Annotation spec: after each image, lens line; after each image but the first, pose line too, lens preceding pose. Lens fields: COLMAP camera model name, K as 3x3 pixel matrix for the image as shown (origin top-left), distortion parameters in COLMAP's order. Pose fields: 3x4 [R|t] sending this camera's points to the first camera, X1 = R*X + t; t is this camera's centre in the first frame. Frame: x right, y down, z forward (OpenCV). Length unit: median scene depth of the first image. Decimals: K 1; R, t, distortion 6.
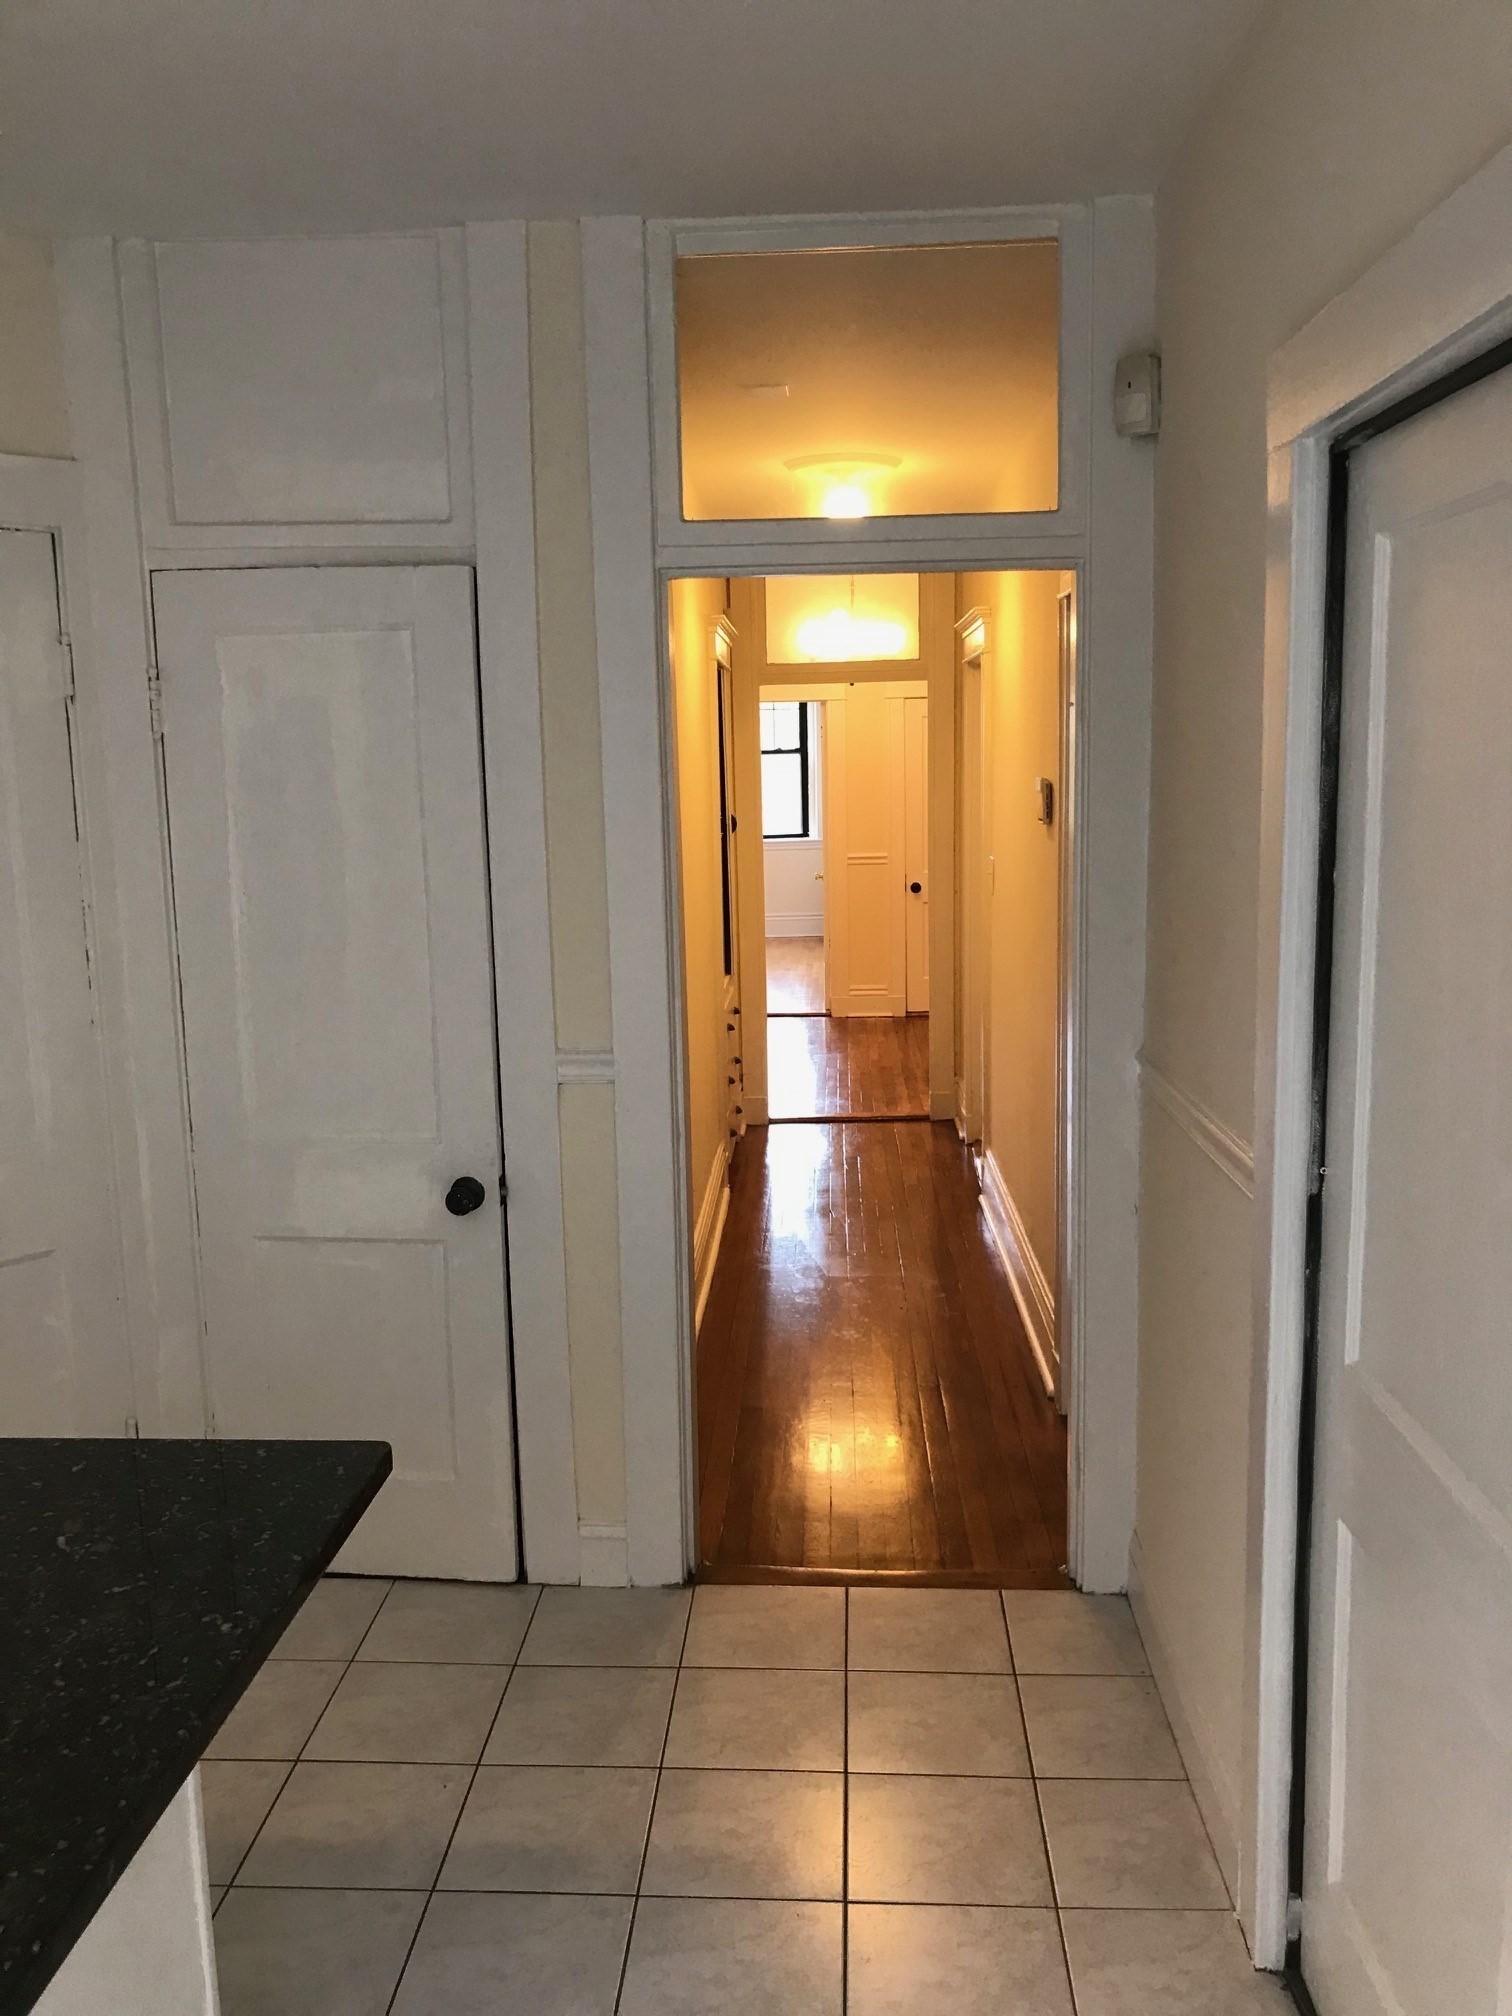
lens RADIAL K [[1658.2, 0, 750.4], [0, 1658.2, 1011.0], [0, 0, 1]] dist [0.023622, -0.014857]
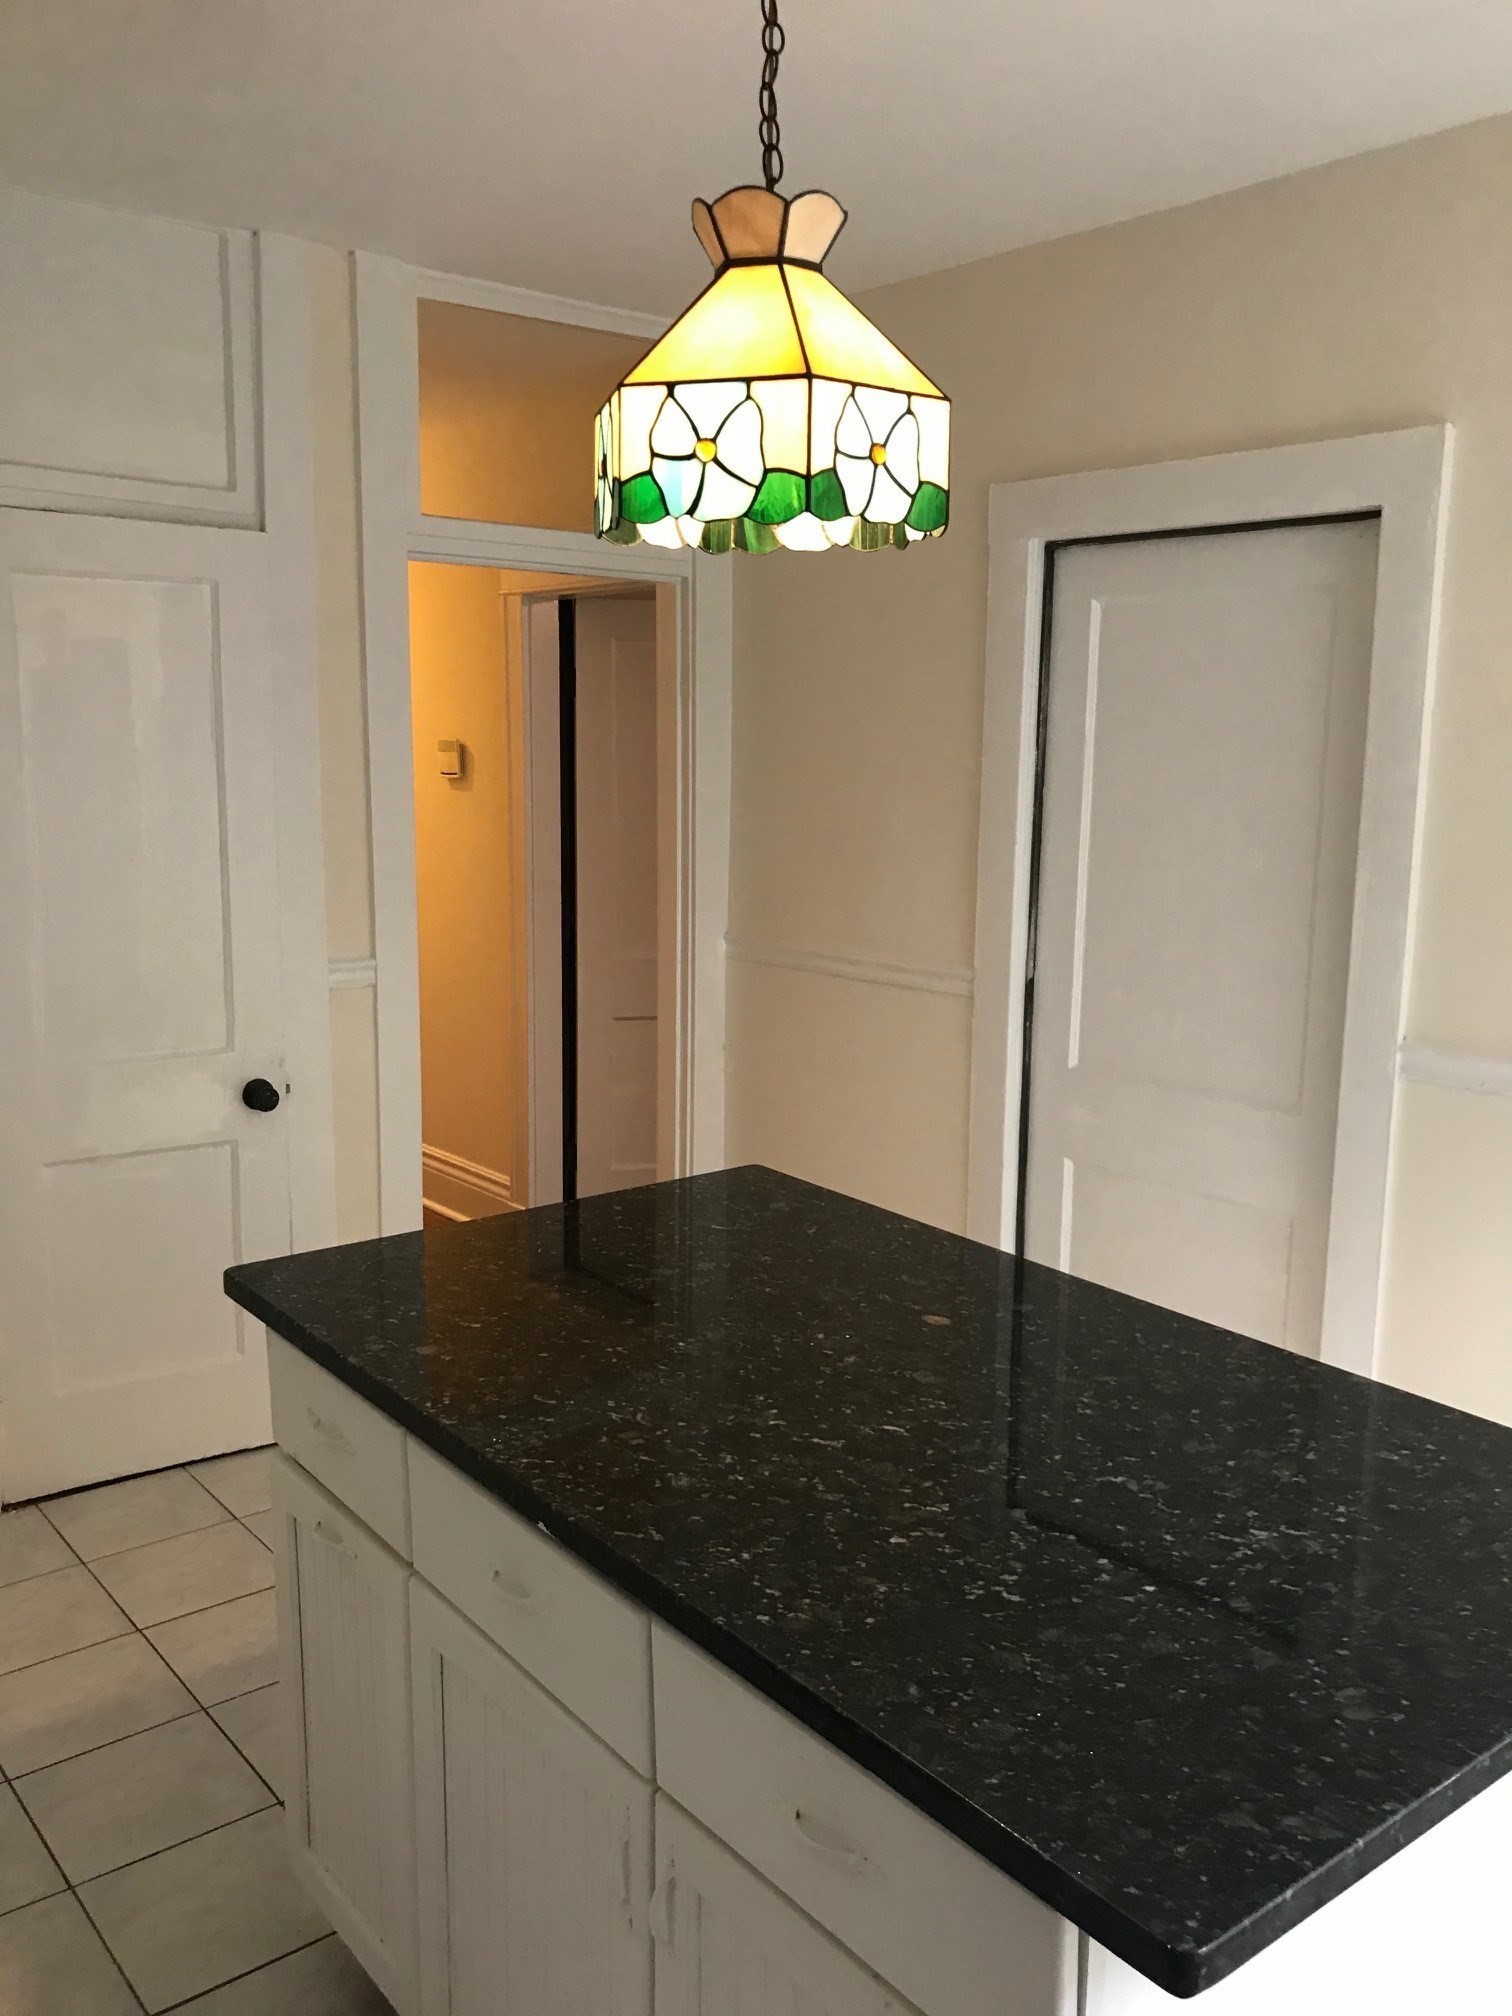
lens RADIAL K [[1658.2, 0, 766.1], [0, 1658.2, 1007.2], [0, 0, 1]] dist [0.023622, -0.014857]
pose [[0.741677, -0.083831, 0.665498, -0.665669], [0.077578, 0.996222, 0.039033, 0.035282], [-0.666256, 0.022679, 0.745378, -0.065080]]
